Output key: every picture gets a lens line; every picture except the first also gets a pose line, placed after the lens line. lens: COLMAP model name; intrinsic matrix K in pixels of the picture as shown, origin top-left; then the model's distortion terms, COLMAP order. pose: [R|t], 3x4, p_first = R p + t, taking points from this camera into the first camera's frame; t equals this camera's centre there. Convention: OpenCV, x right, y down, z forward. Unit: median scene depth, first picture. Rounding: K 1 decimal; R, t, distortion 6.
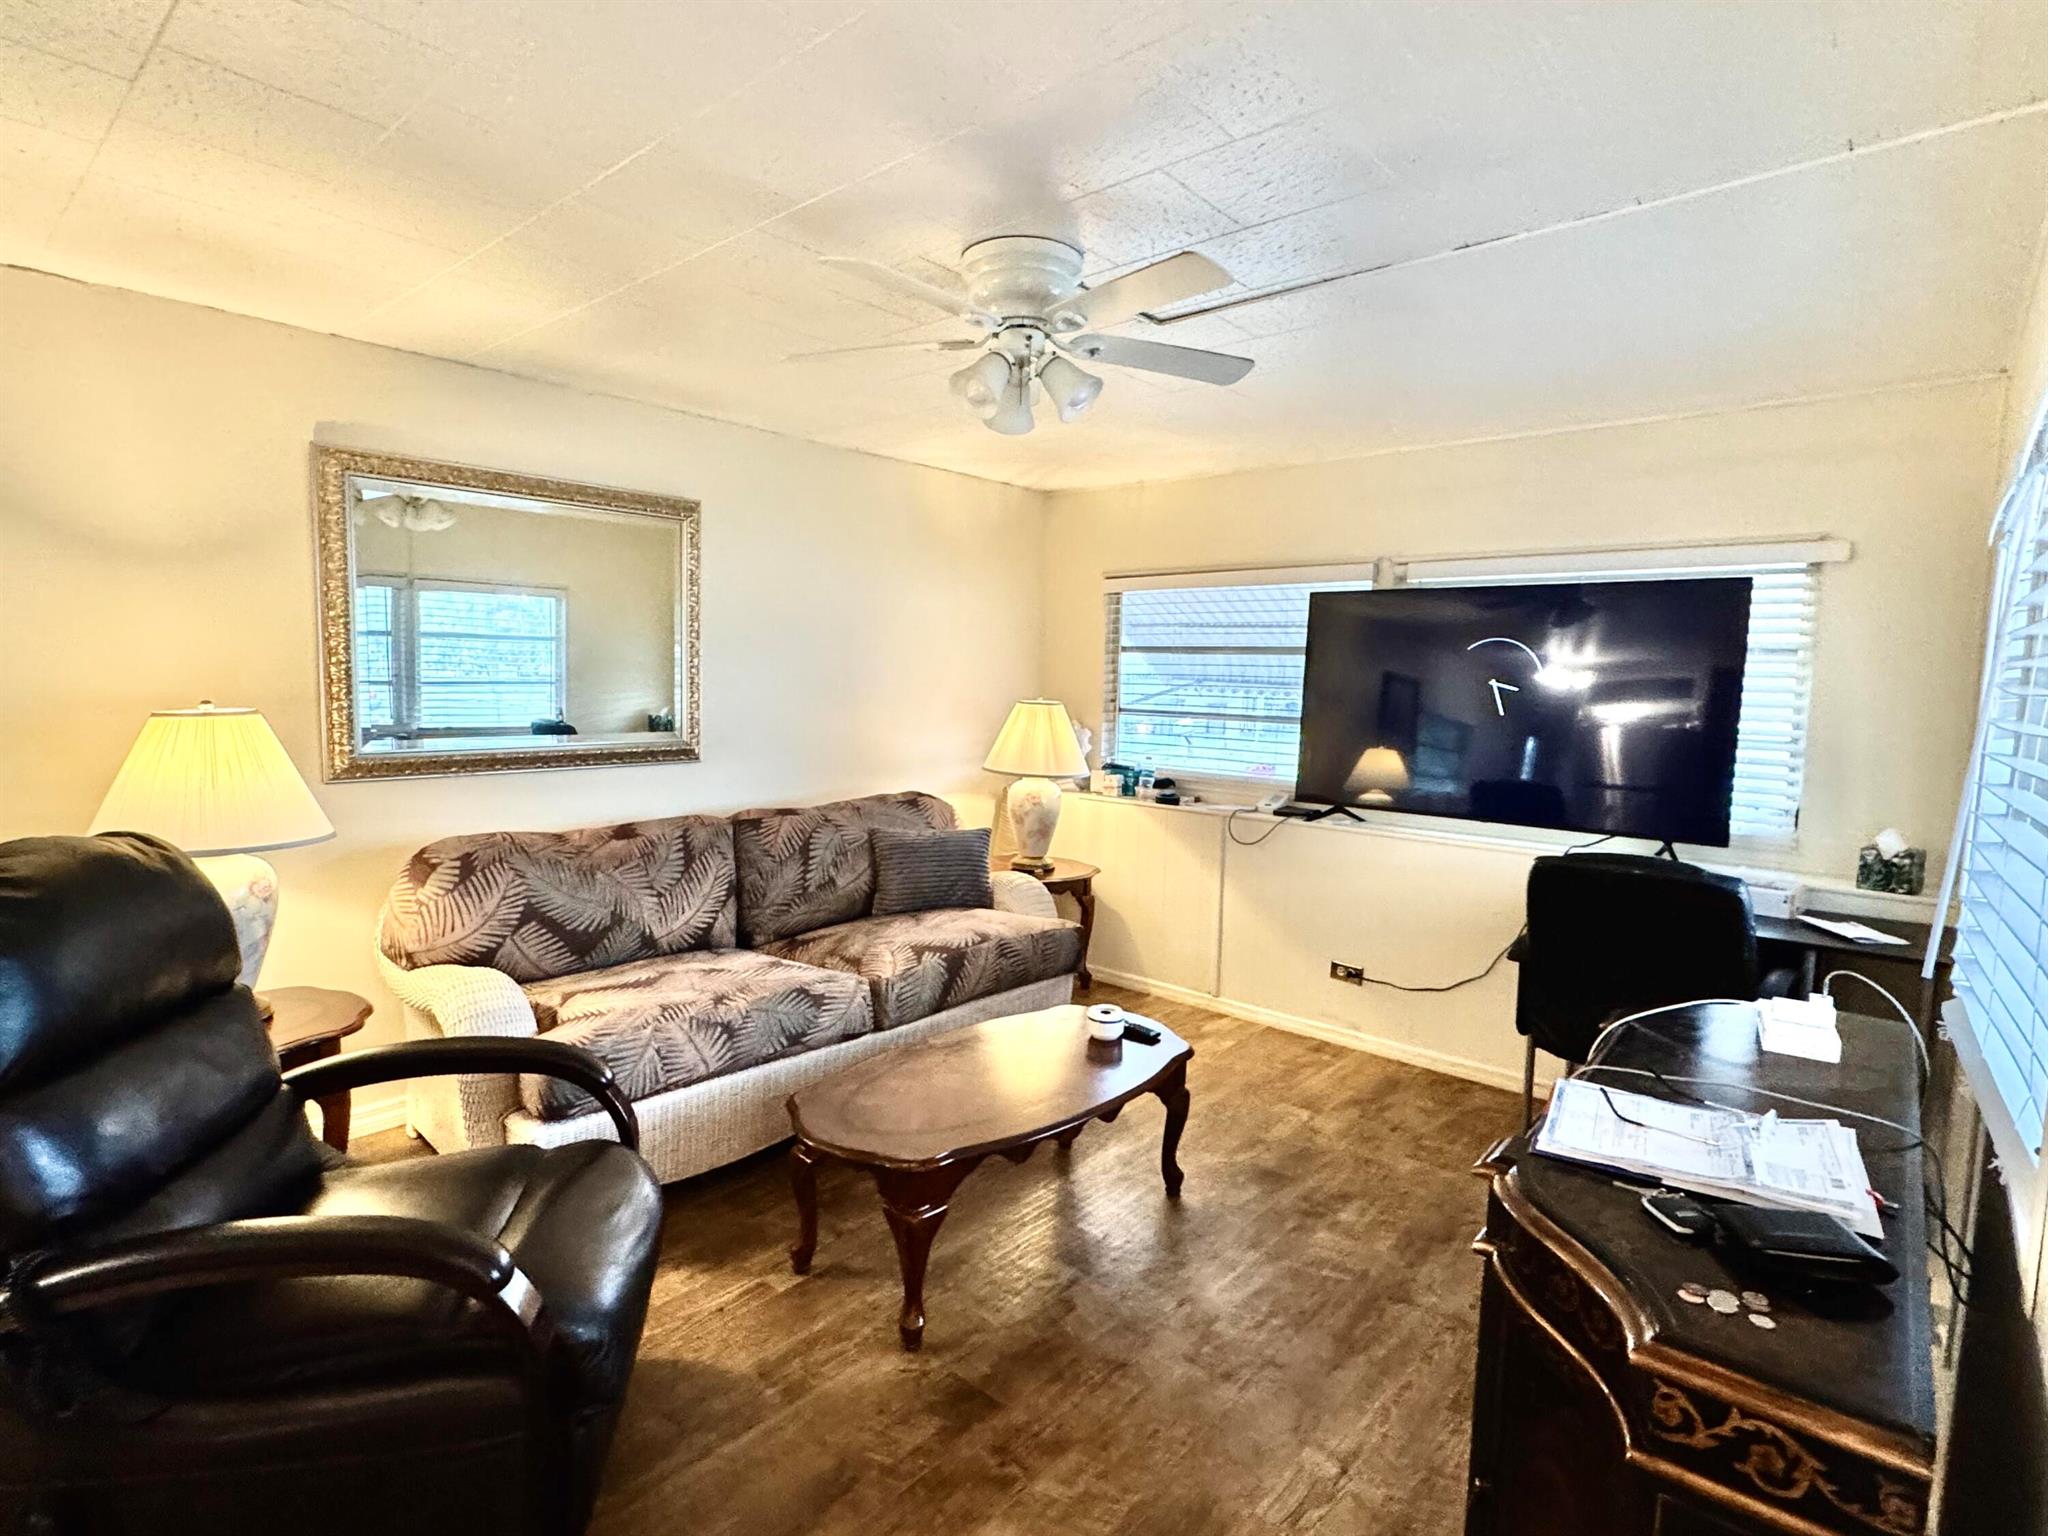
lens RADIAL K [[1032.3, 0, 1023.6], [0, 1032.3, 766.2], [0, 0, 1]] dist [-0.005380, 0.000622]
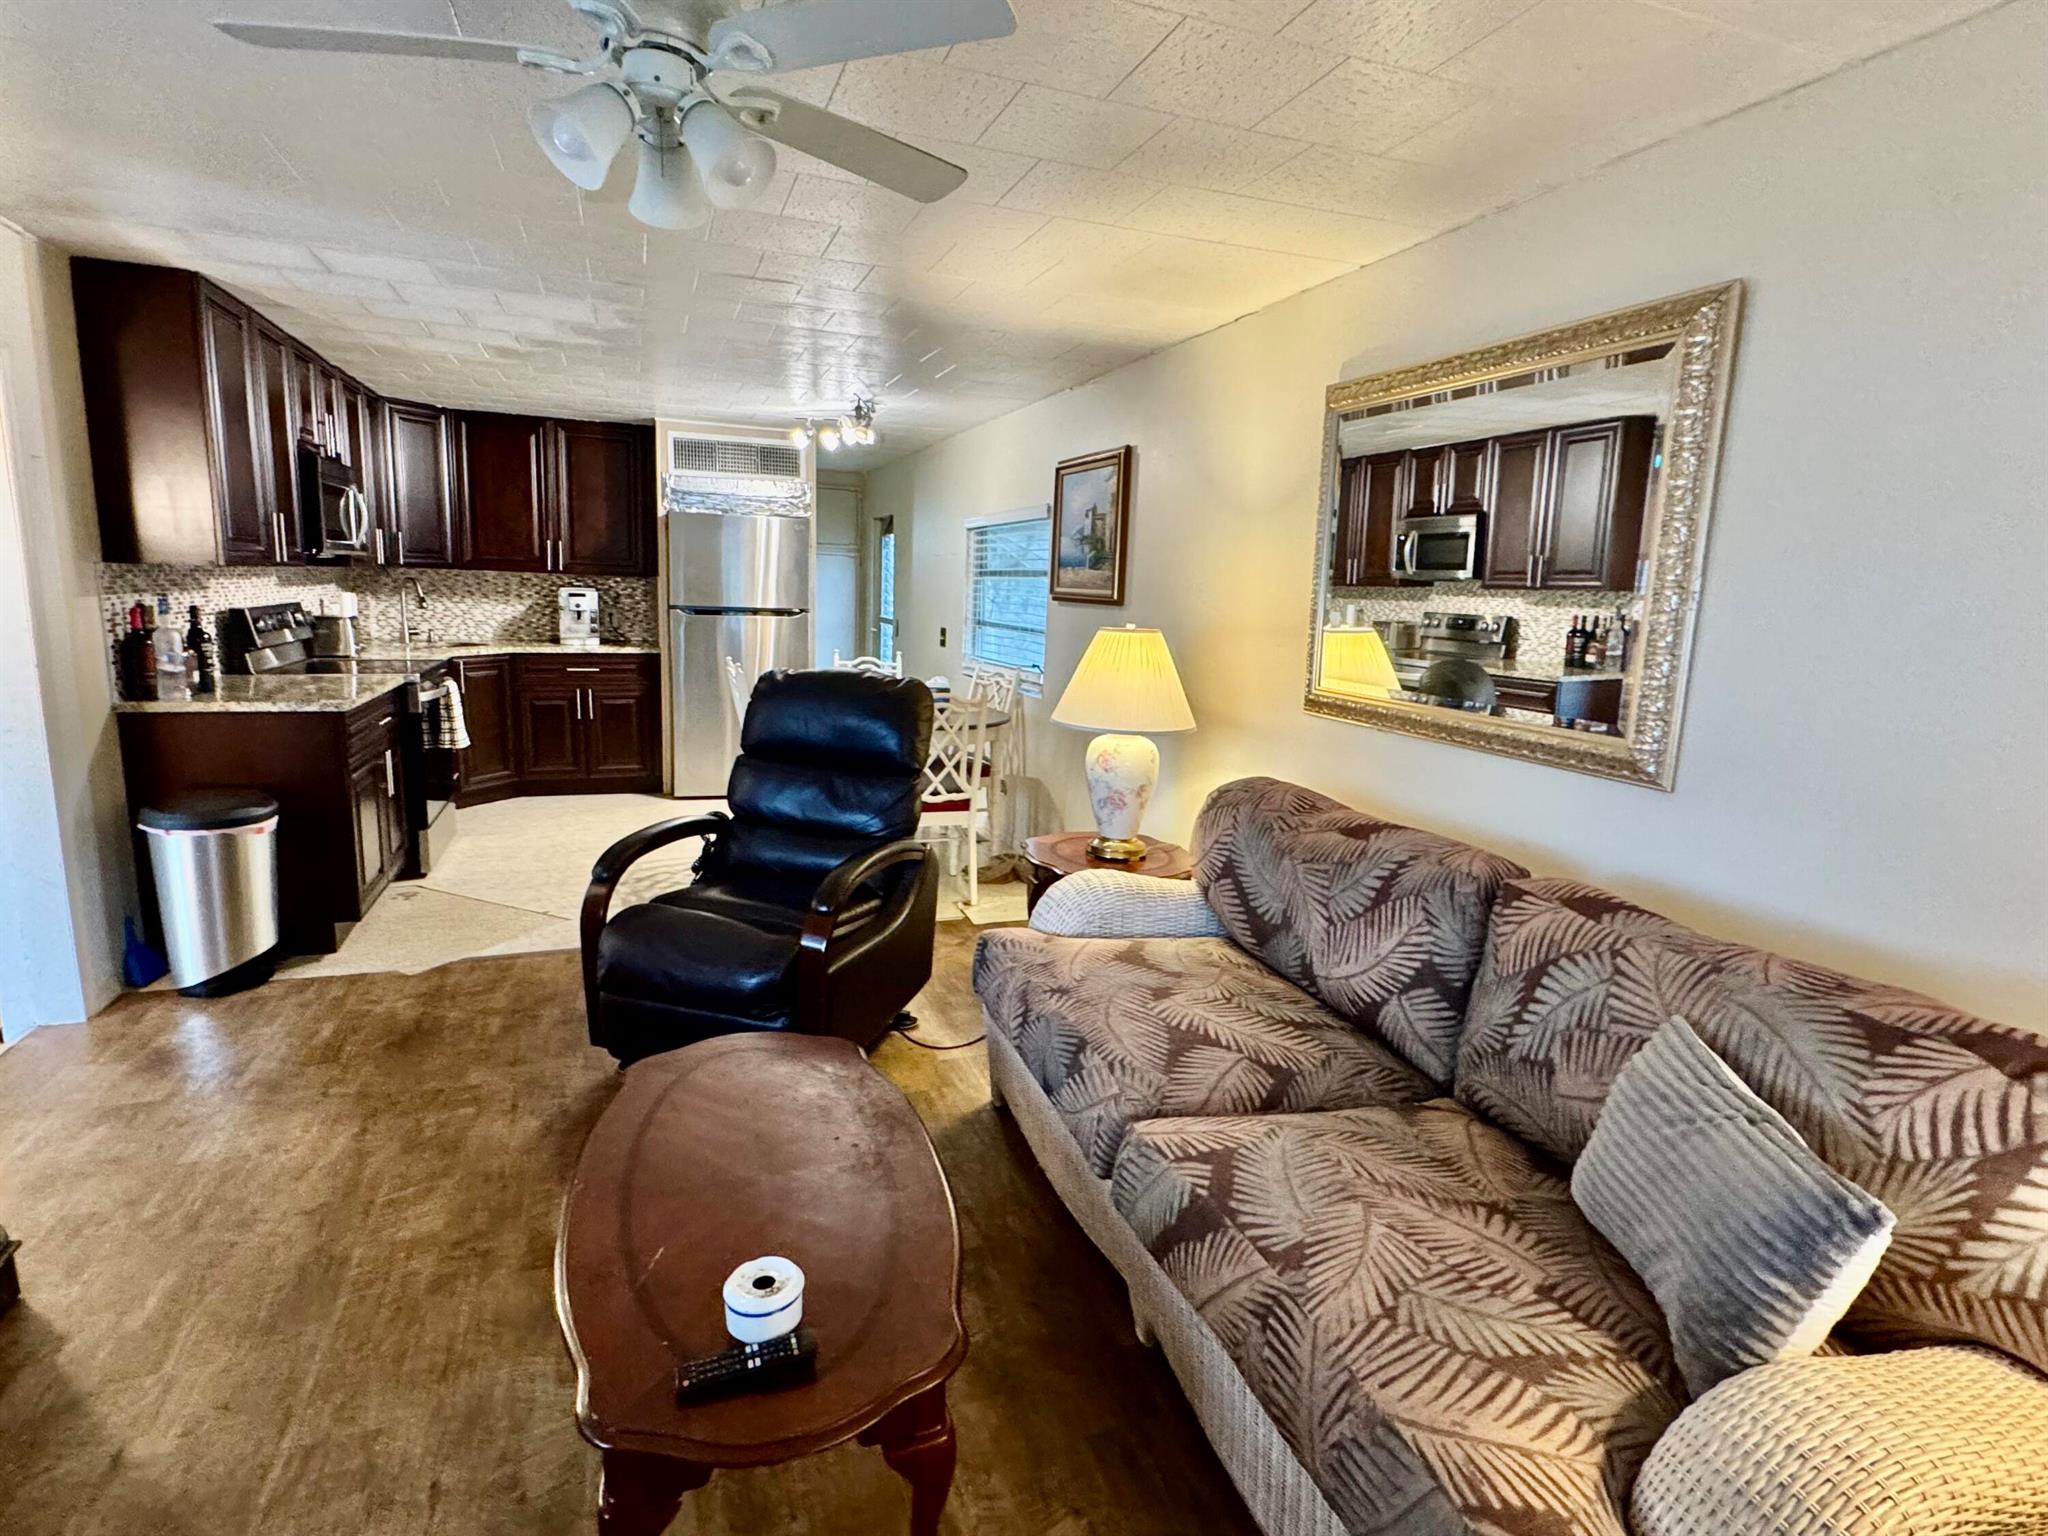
lens RADIAL K [[1032.3, 0, 1023.2], [0, 1032.3, 770.5], [0, 0, 1]] dist [-0.005380, 0.000622]
pose [[-0.466944, 0.126229, -0.875231, 0.377015], [-0.125414, 0.970301, 0.206850, -0.102746], [0.875348, 0.206354, -0.437246, 1.137865]]
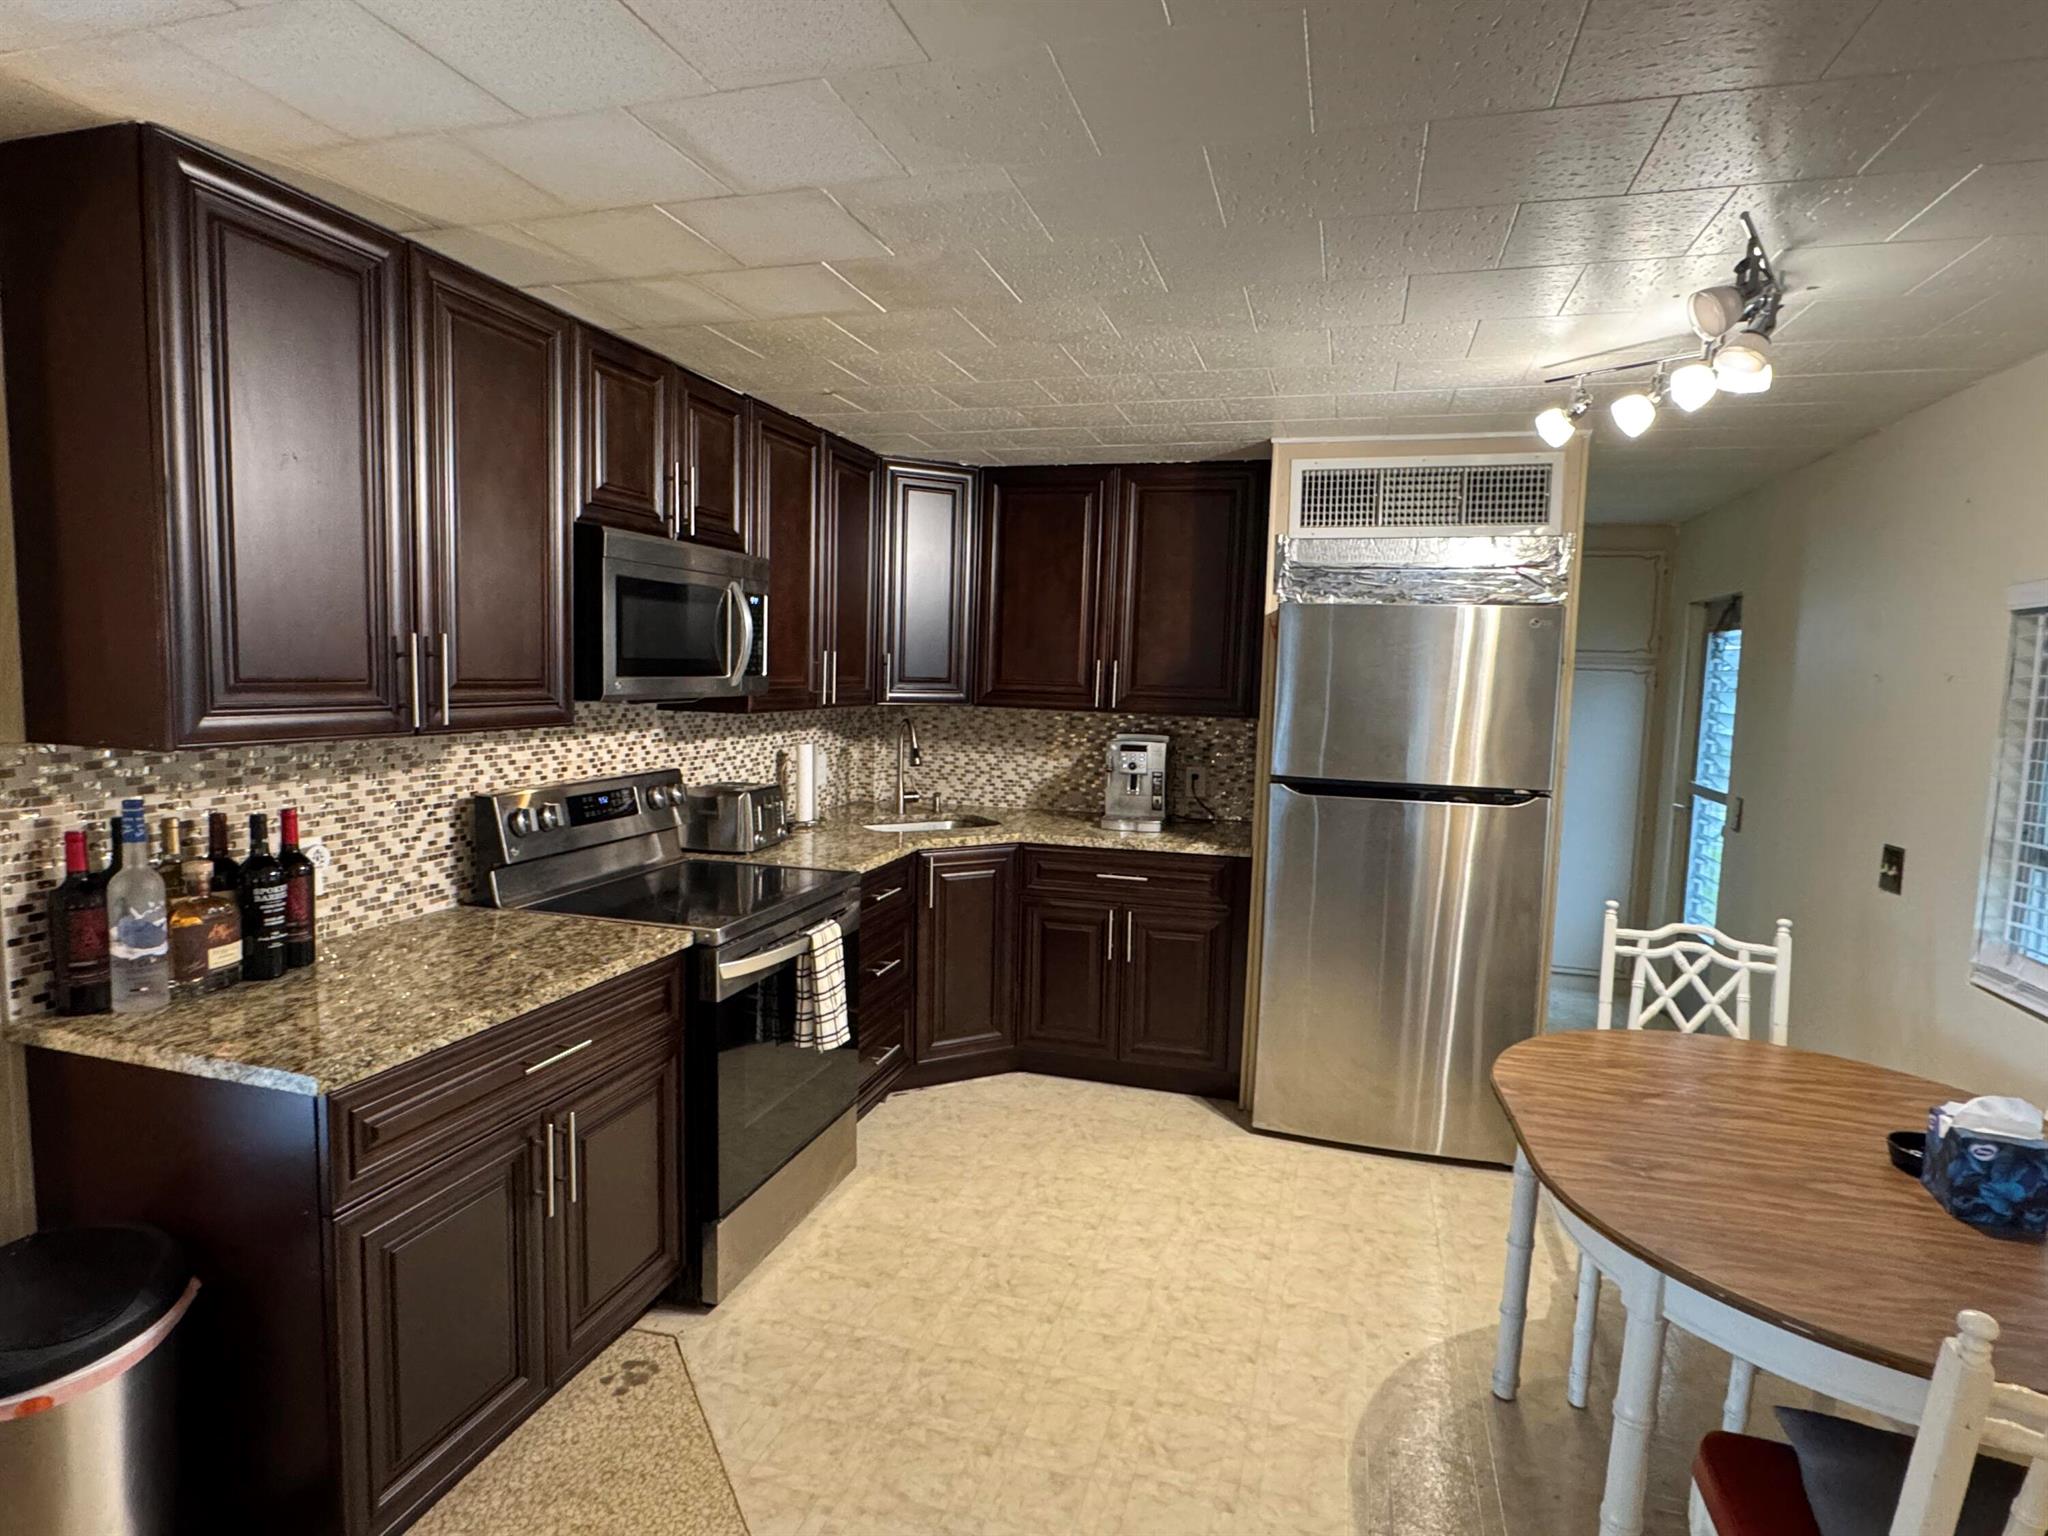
lens RADIAL K [[1109.7, 0, 1013.9], [0, 1109.7, 769.4], [0, 0, 1]] dist [-0.002857, -0.002137]
pose [[-0.908026, 0.000945, -0.418912, -0.343292], [-0.077698, 0.982267, 0.170633, -0.096921], [0.411645, 0.187487, -0.891850, 0.538738]]
